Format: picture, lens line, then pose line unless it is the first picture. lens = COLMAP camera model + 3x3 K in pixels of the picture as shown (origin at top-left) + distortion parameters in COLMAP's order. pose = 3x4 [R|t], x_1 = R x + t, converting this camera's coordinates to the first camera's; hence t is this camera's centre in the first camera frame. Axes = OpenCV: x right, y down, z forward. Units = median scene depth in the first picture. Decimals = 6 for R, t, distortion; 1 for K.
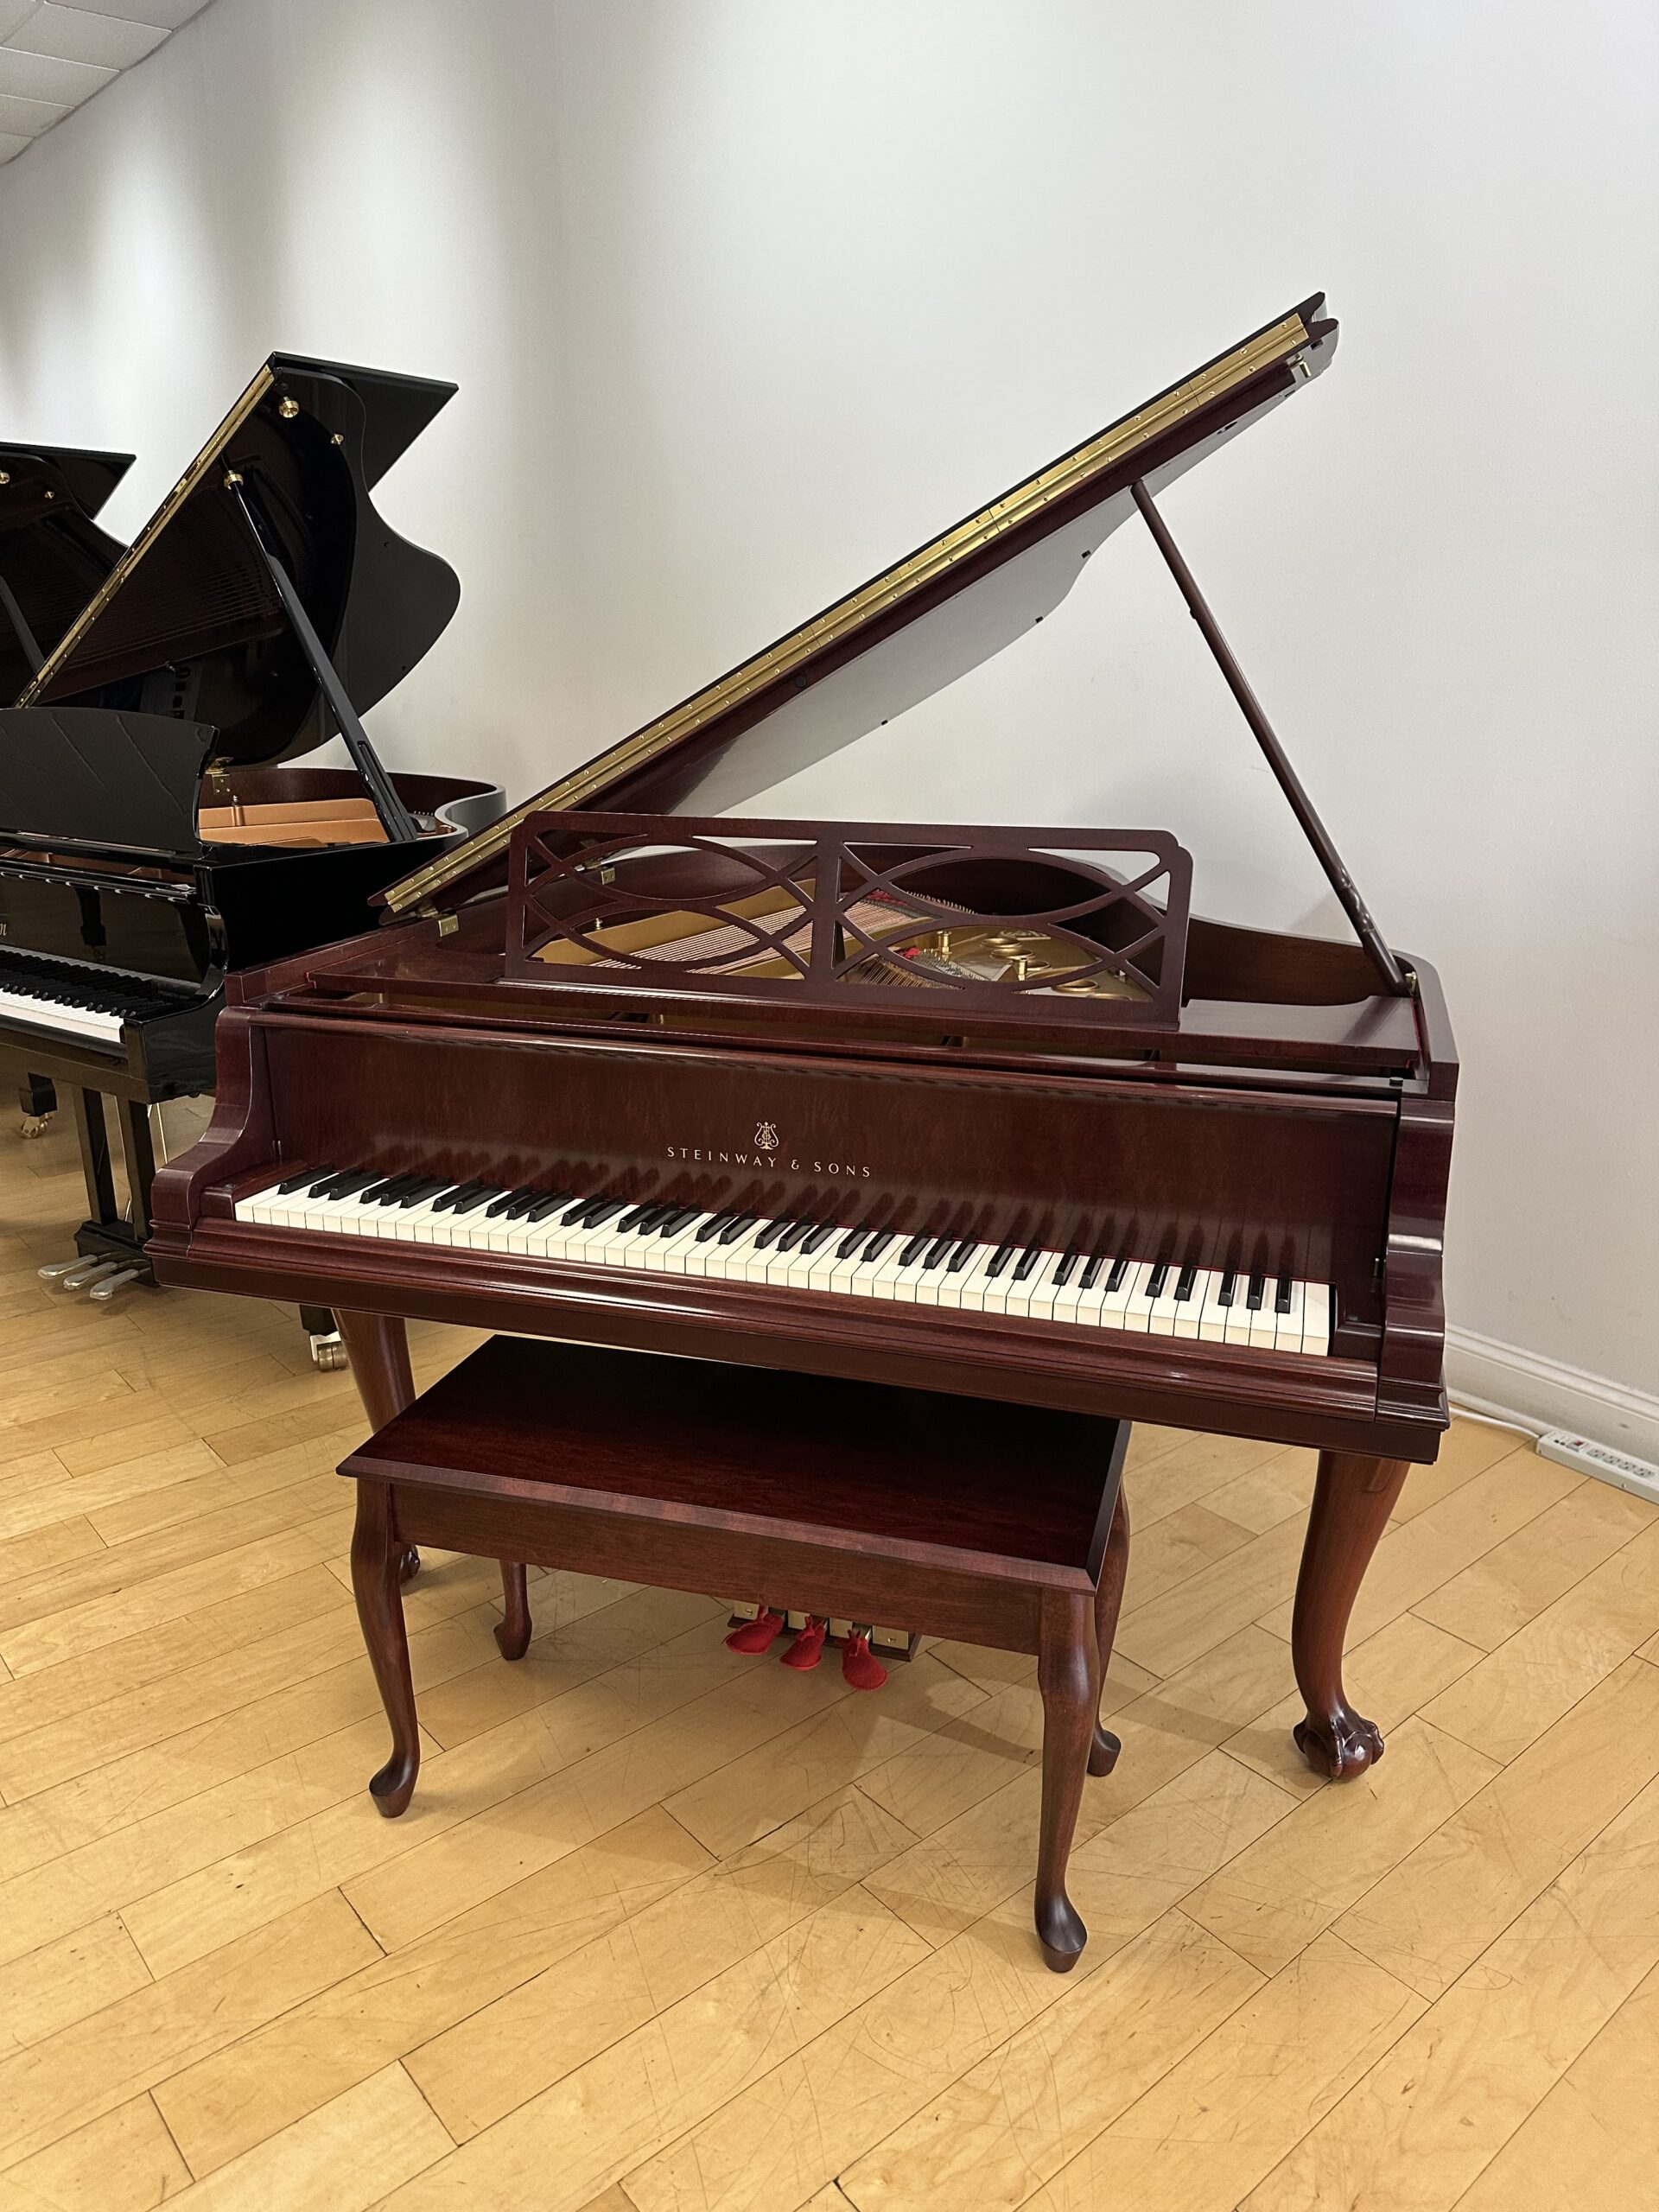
lens RADIAL K [[1575.2, 0, 817.9], [0, 1575.2, 1108.6], [0, 0, 1]] dist [0.077329, -0.065268]
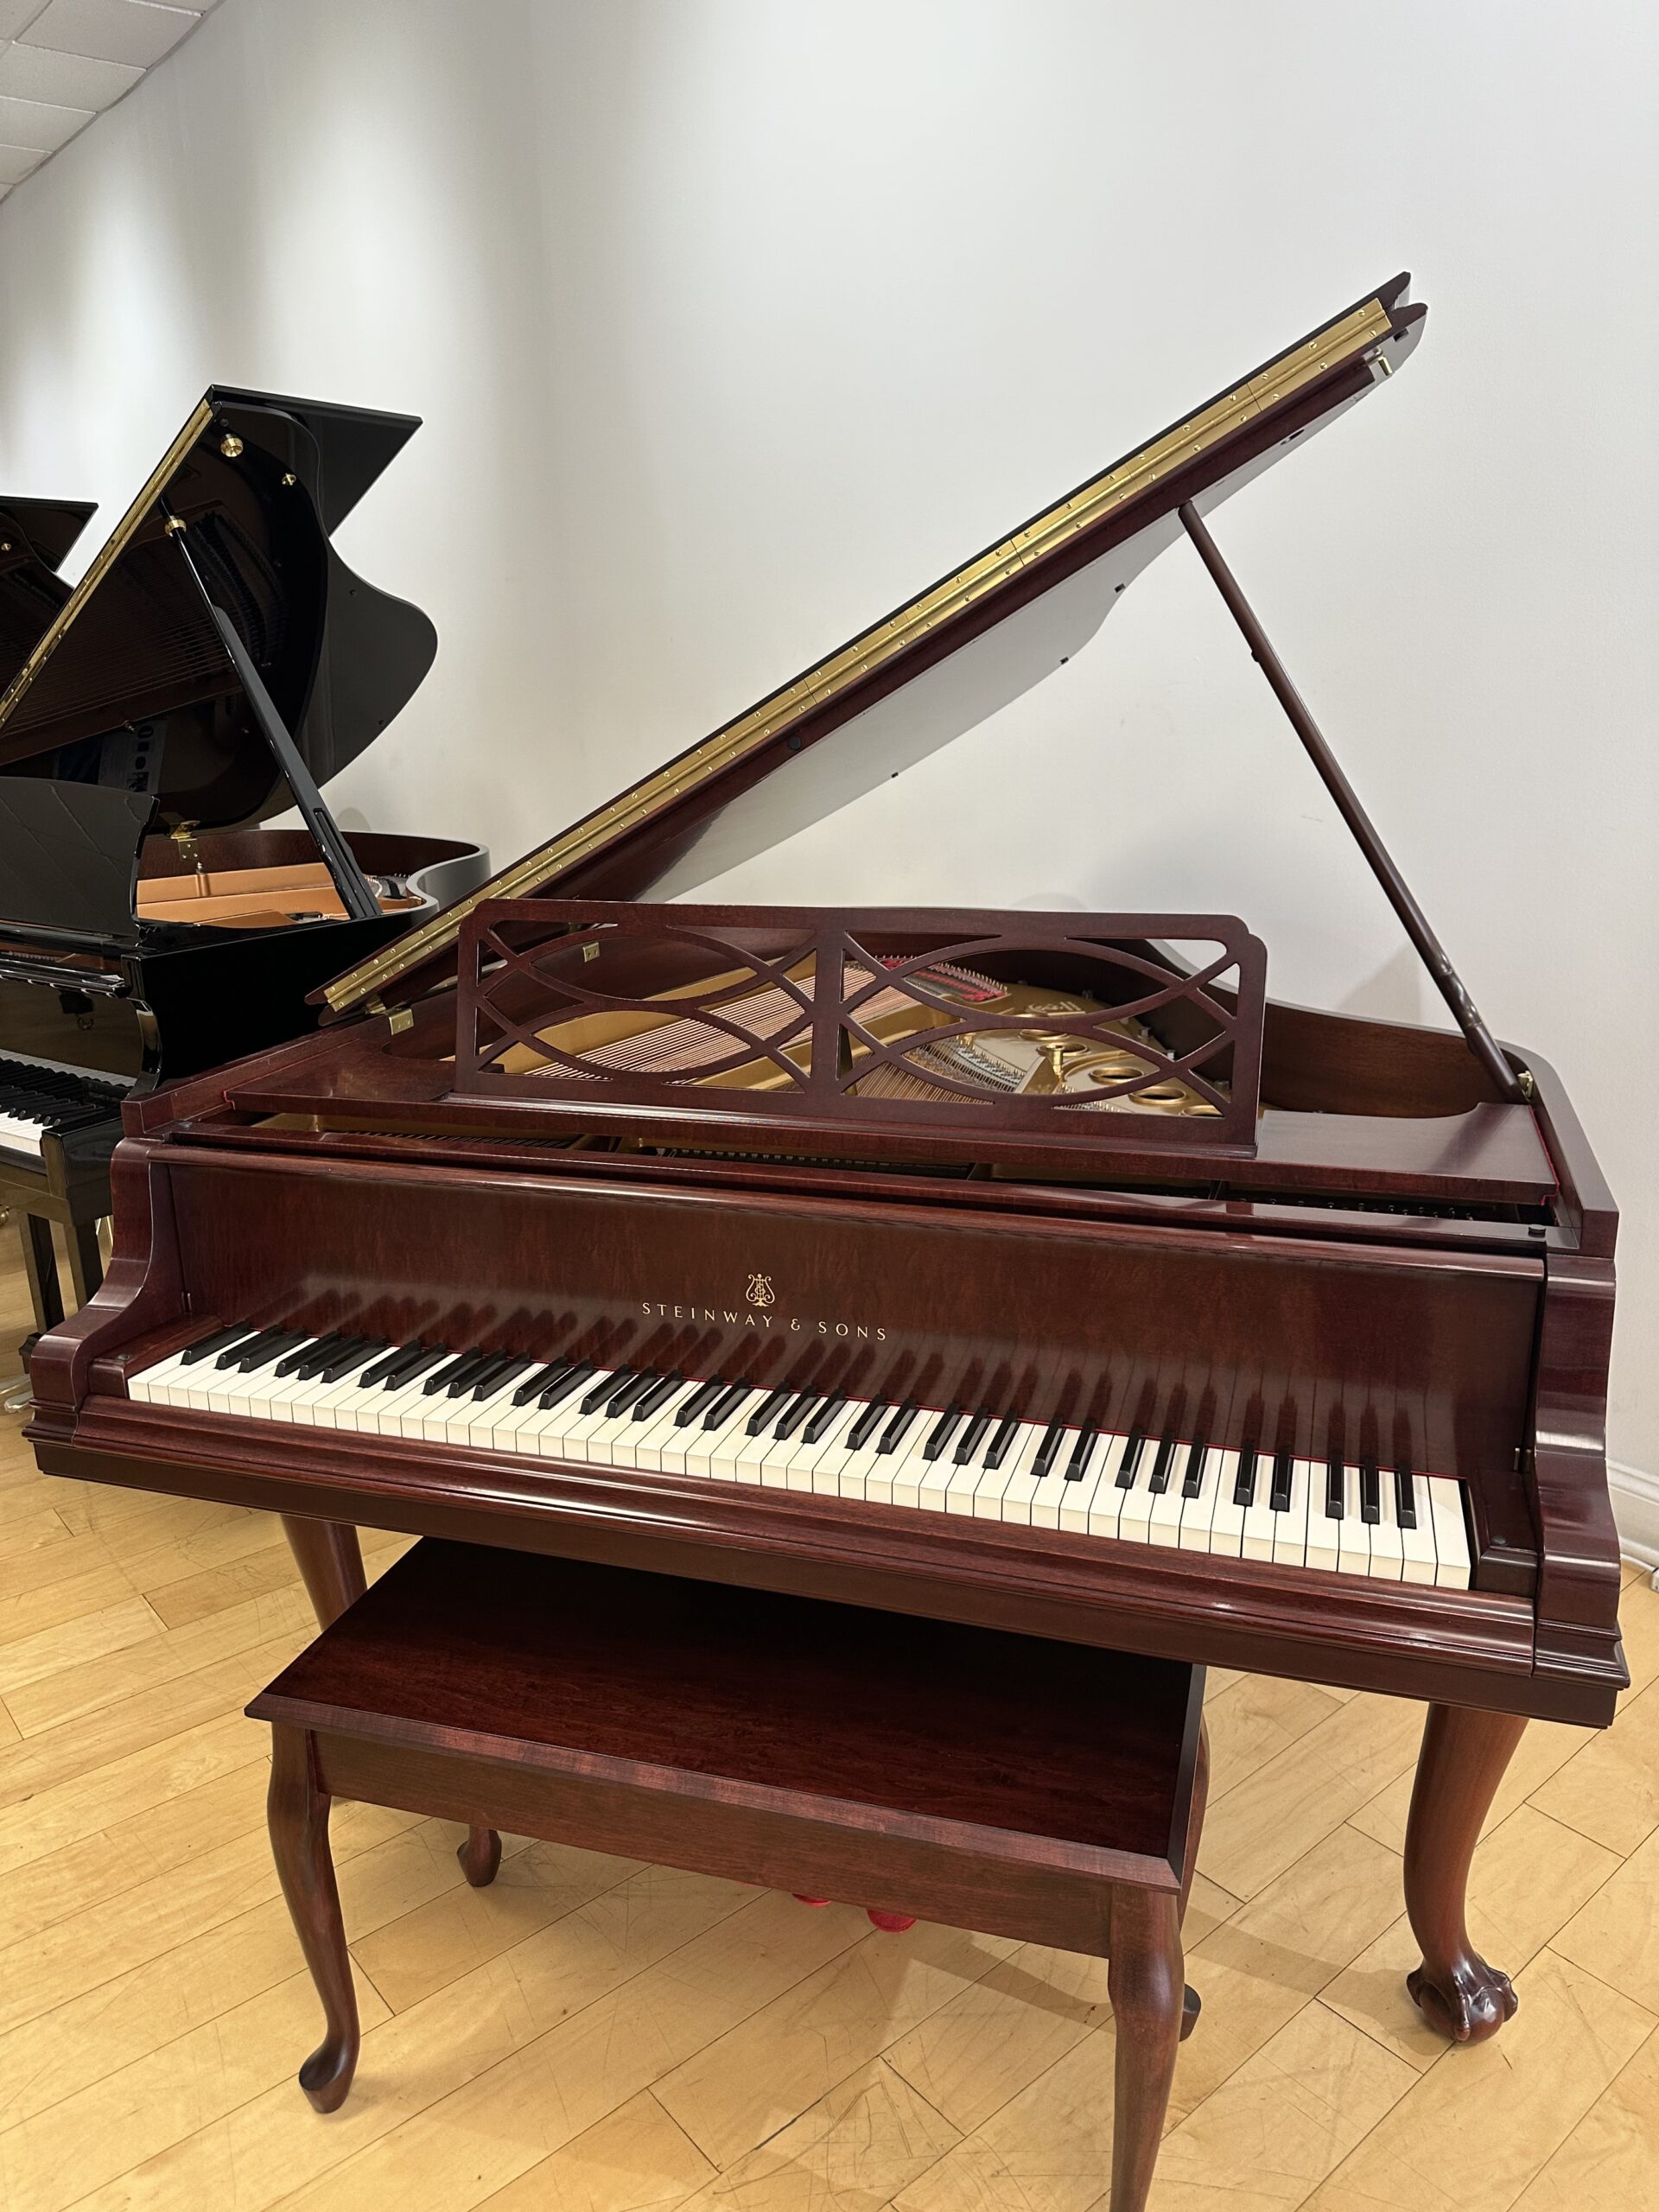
lens RADIAL K [[1574.2, 0, 829.5], [0, 1574.2, 1106.0], [0, 0, 1]] dist [0.051510, -0.029810]
pose [[0.999805, -0.018935, -0.005644, 0.009659], [0.018816, 0.999613, -0.020508, -0.058356], [0.006030, 0.020397, 0.999774, 0.160307]]
